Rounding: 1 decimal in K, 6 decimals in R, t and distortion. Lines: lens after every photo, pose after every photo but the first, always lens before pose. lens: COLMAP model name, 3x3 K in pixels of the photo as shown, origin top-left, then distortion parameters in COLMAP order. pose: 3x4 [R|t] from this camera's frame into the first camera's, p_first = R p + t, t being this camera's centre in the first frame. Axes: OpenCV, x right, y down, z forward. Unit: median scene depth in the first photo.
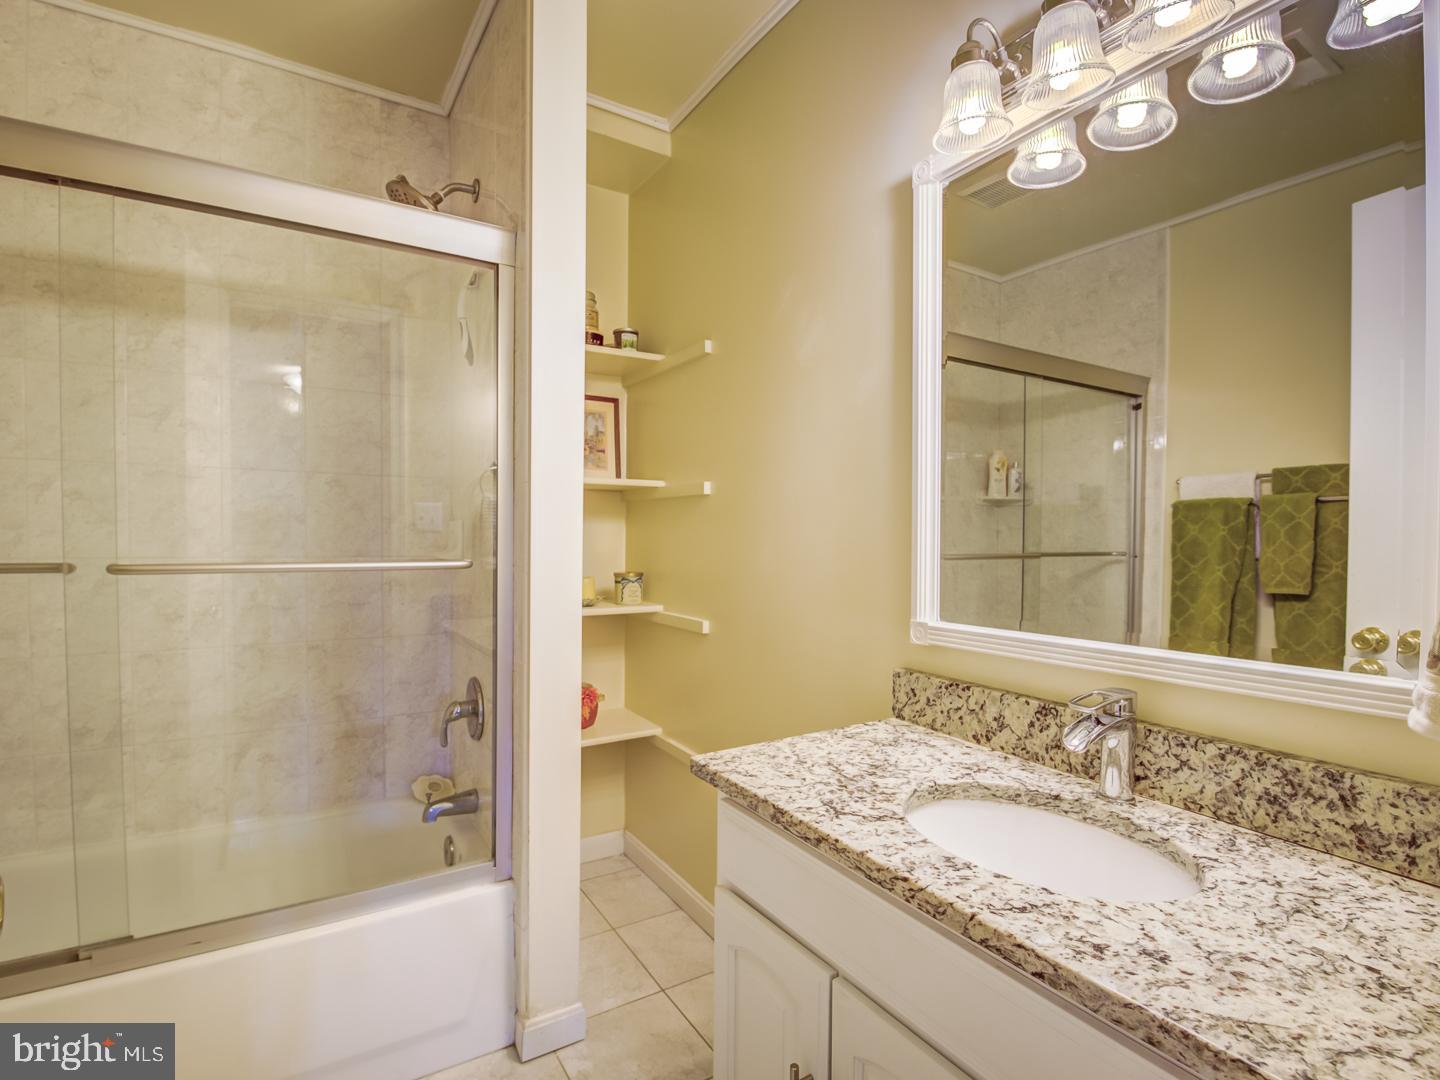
lens RADIAL K [[707.3, 0, 713.0], [0, 707.3, 524.0], [0, 0, 1]] dist [-0.002524, -0.011730]
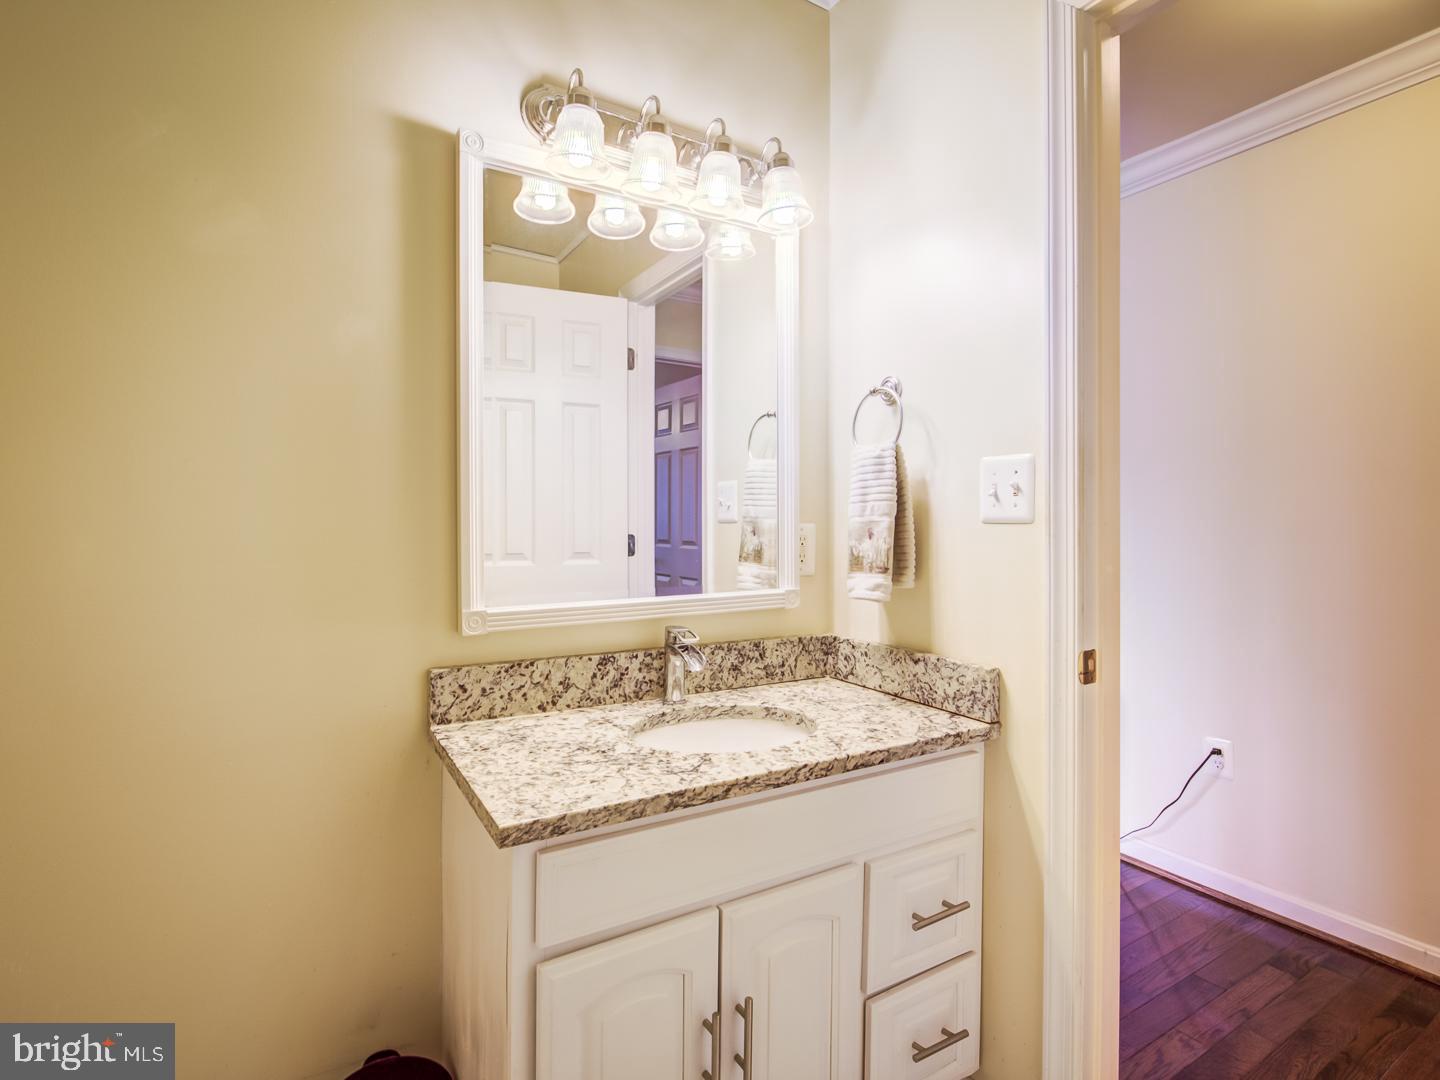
lens RADIAL K [[707.3, 0, 713.0], [0, 707.3, 524.0], [0, 0, 1]] dist [-0.002524, -0.011730]
pose [[0.006684, -0.006150, 0.999959, -0.822124], [-0.018613, 0.999807, 0.006273, 0.013605], [-0.999804, -0.018654, 0.006569, 0.862699]]
